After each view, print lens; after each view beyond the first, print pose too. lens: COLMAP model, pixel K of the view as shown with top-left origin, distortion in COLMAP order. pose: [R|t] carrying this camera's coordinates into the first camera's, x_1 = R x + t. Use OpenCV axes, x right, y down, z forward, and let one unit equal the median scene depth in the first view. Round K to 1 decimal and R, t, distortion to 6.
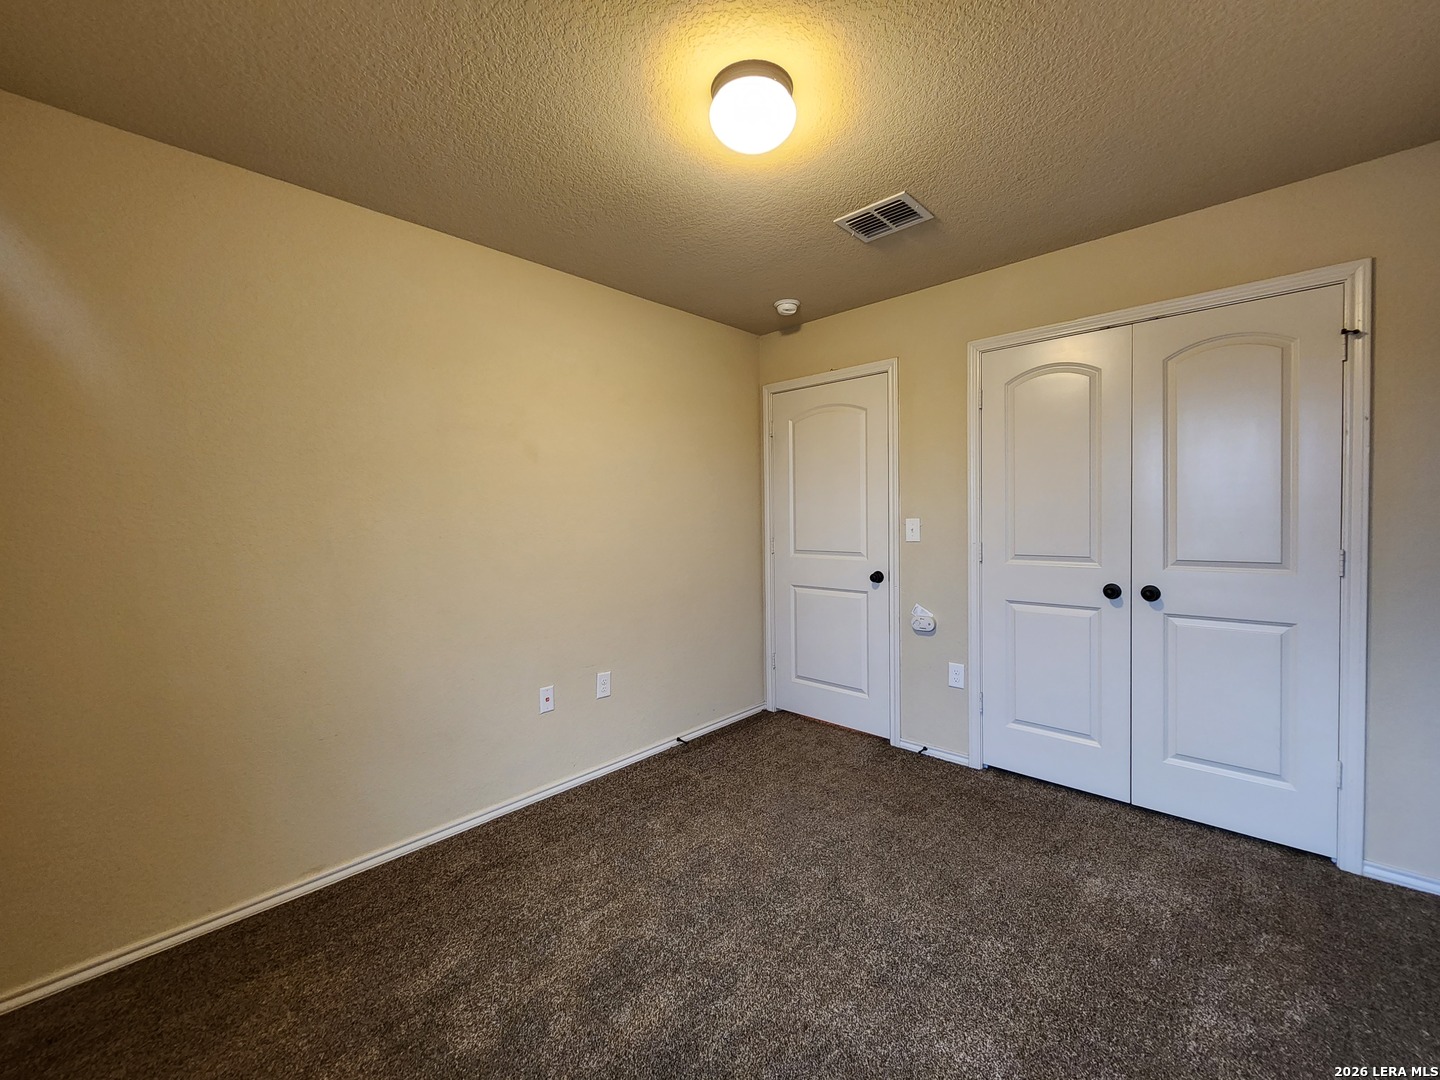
lens RADIAL K [[584.1, 0, 731.7], [0, 584.1, 532.2], [0, 0, 1]] dist [0.007368, -0.004658]
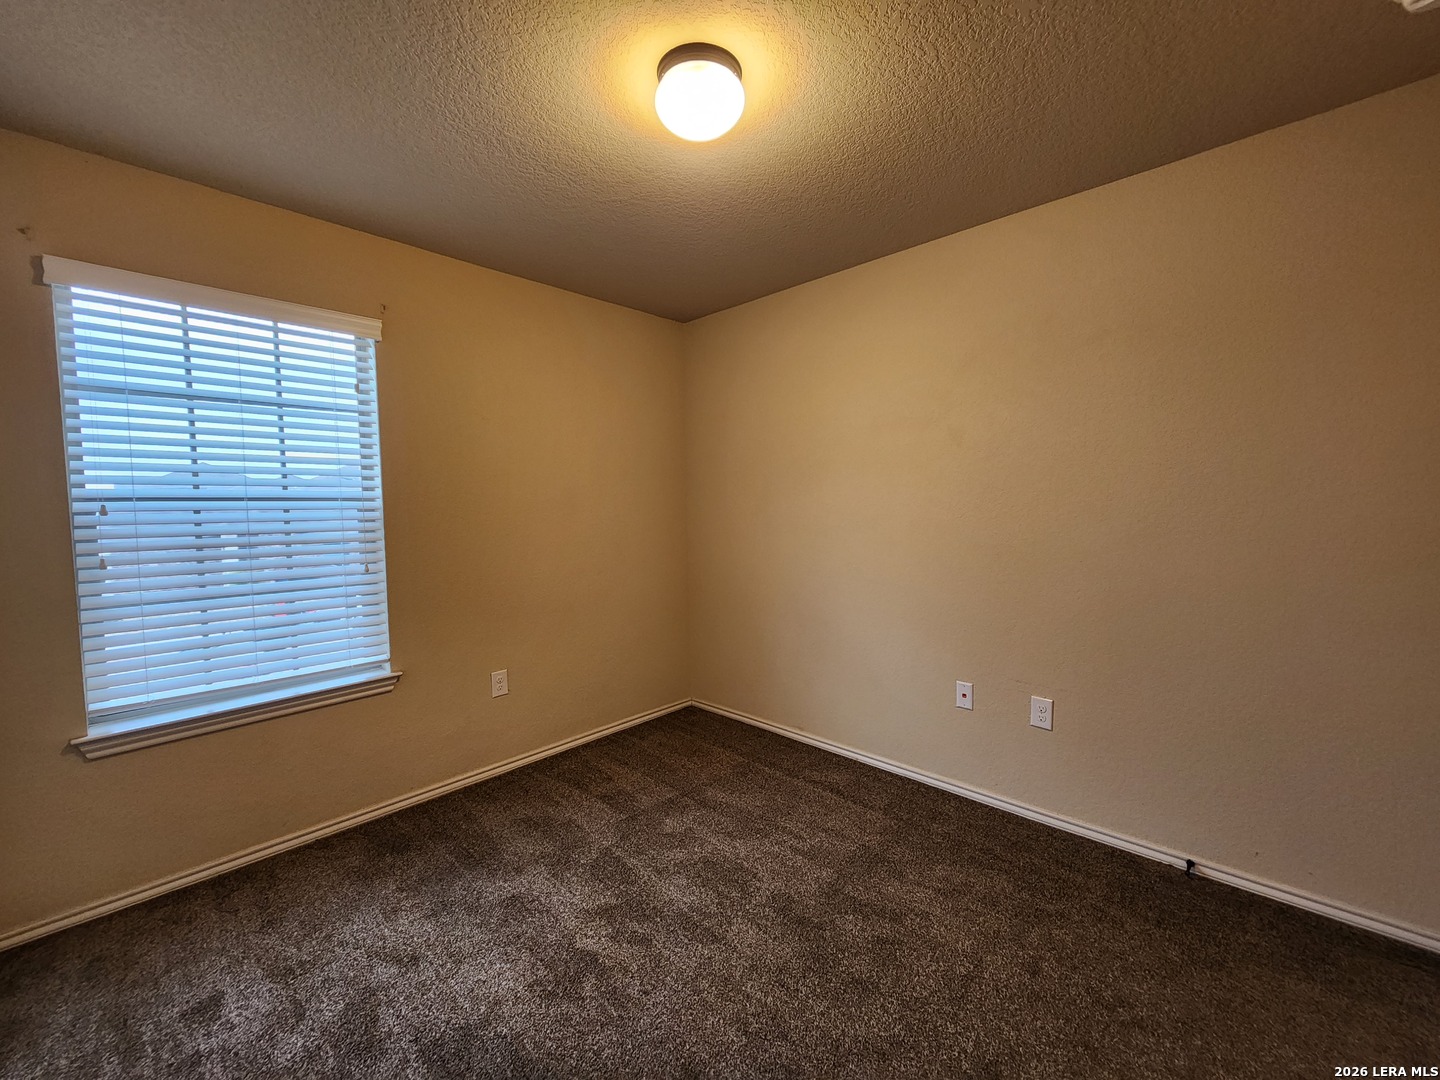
lens RADIAL K [[584.1, 0, 731.7], [0, 584.1, 532.2], [0, 0, 1]] dist [0.007368, -0.004658]
pose [[-0.003897, 0.071111, -0.997461, 0.603611], [-0.013919, 0.997368, 0.071159, -0.040710], [0.999896, 0.014161, -0.002897, 0.607292]]
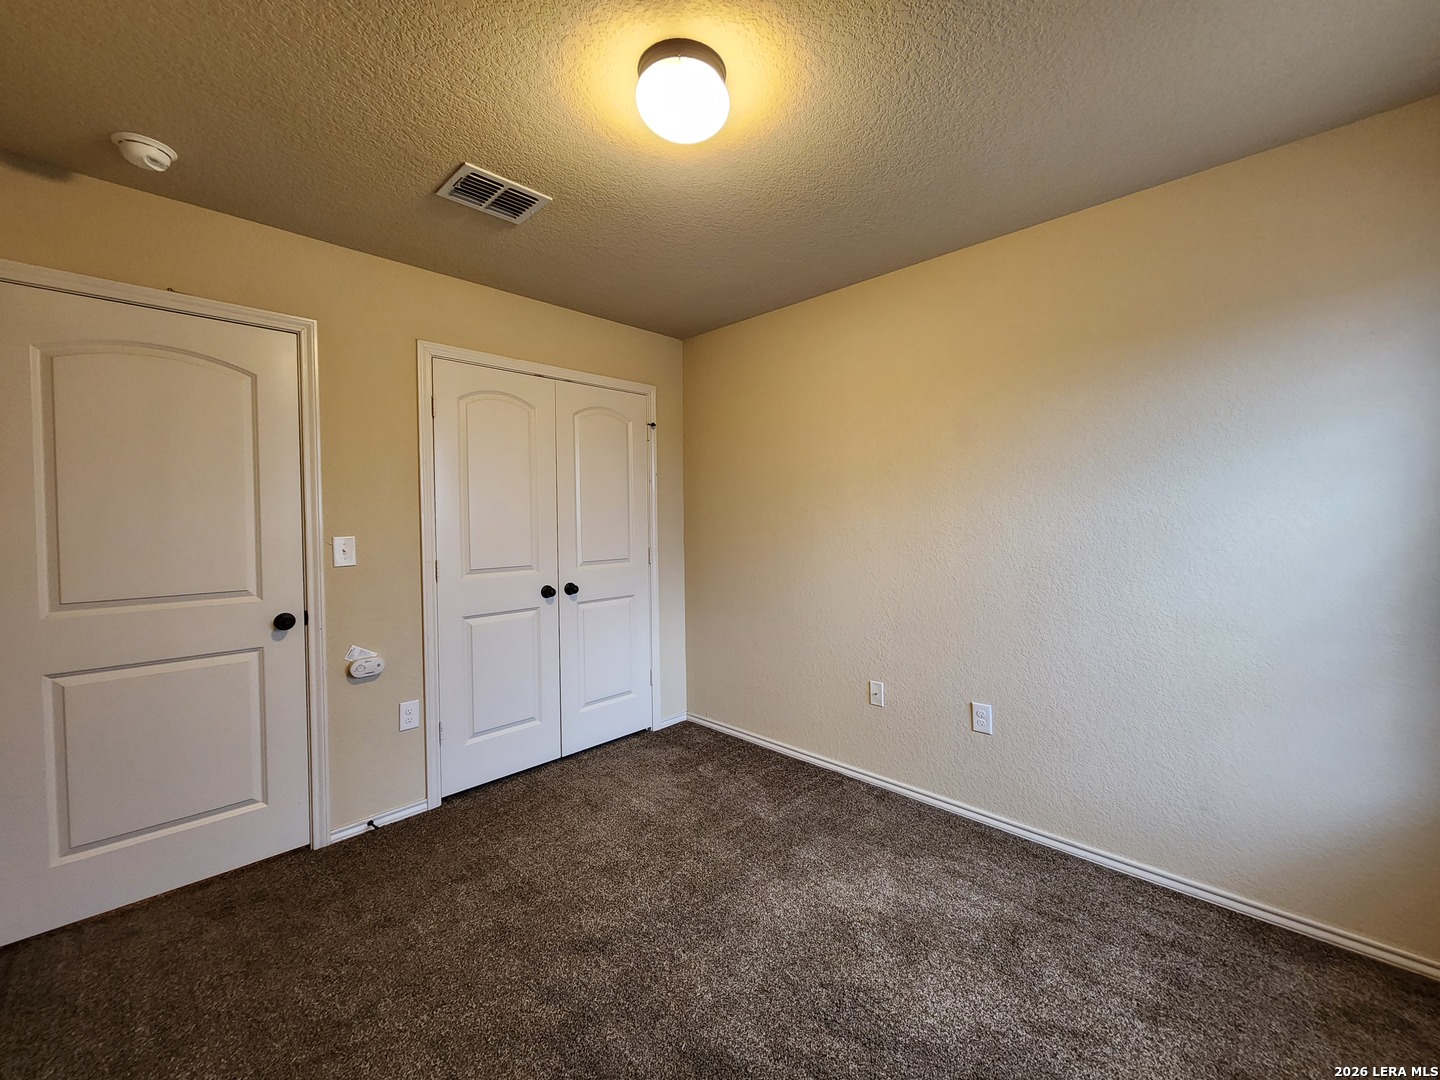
lens RADIAL K [[584.1, 0, 731.7], [0, 584.1, 532.2], [0, 0, 1]] dist [0.007368, -0.004658]
pose [[0.014354, -0.010134, 0.999846, -0.512816], [0.040162, 0.999148, 0.009551, -0.017788], [-0.999090, 0.040019, 0.014749, 0.532735]]
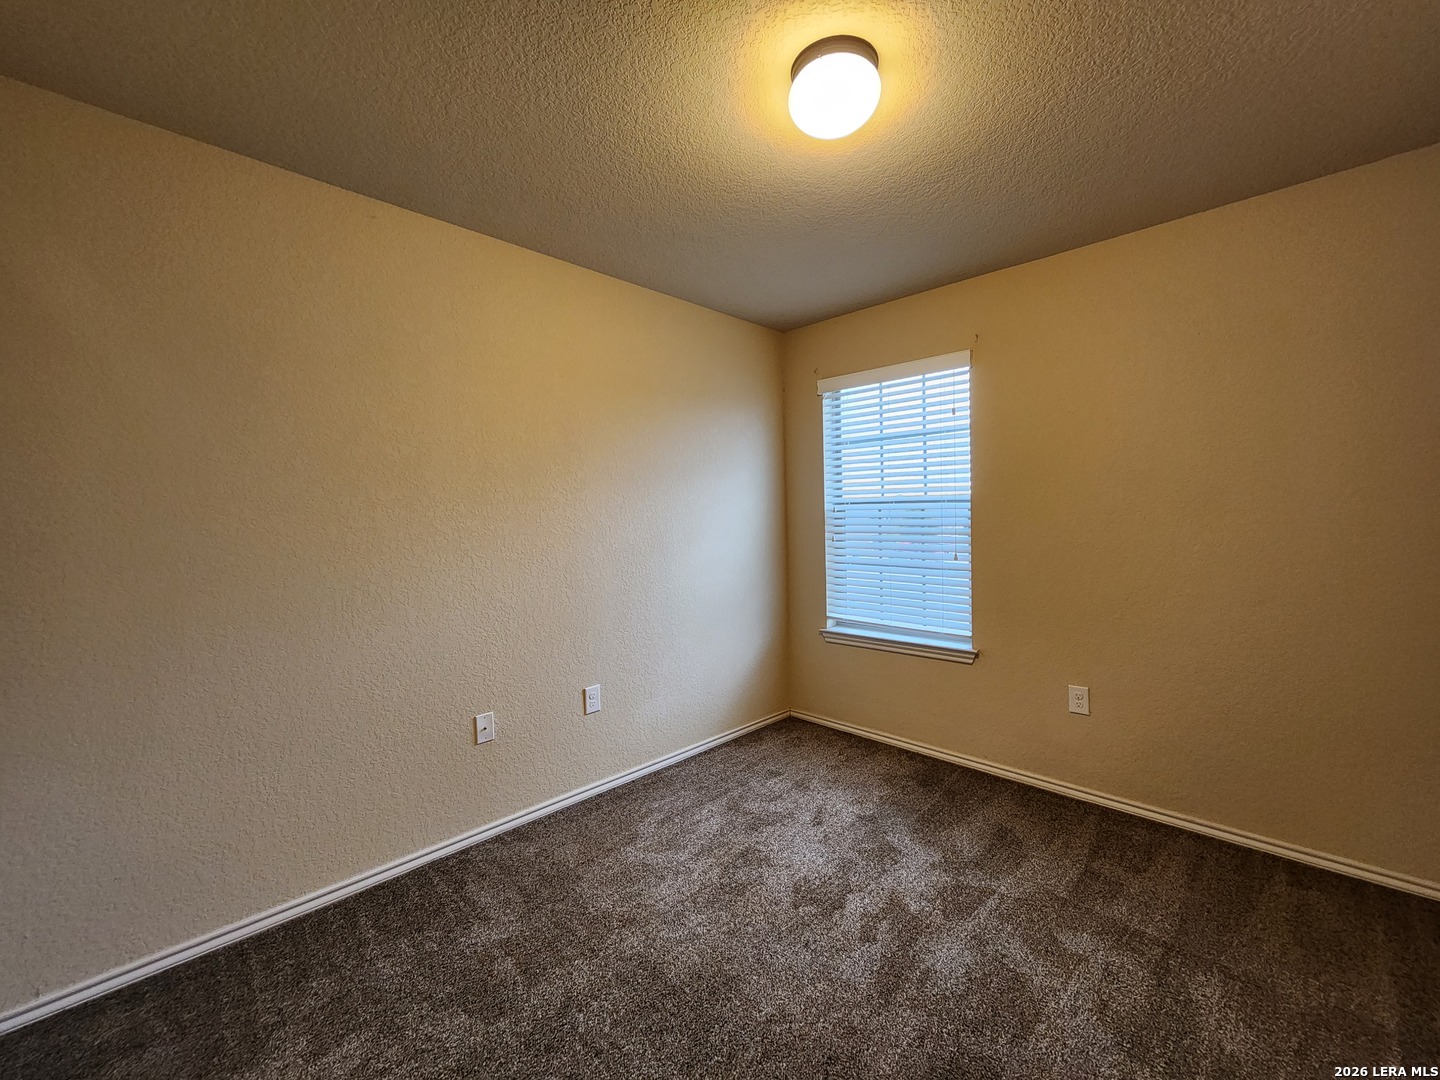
lens RADIAL K [[584.1, 0, 731.7], [0, 584.1, 532.2], [0, 0, 1]] dist [0.007368, -0.004658]
pose [[-0.999158, 0.034243, 0.022585, 0.120155], [0.035440, 0.997861, 0.054930, -0.036093], [-0.020656, 0.055684, -0.998235, 1.137082]]
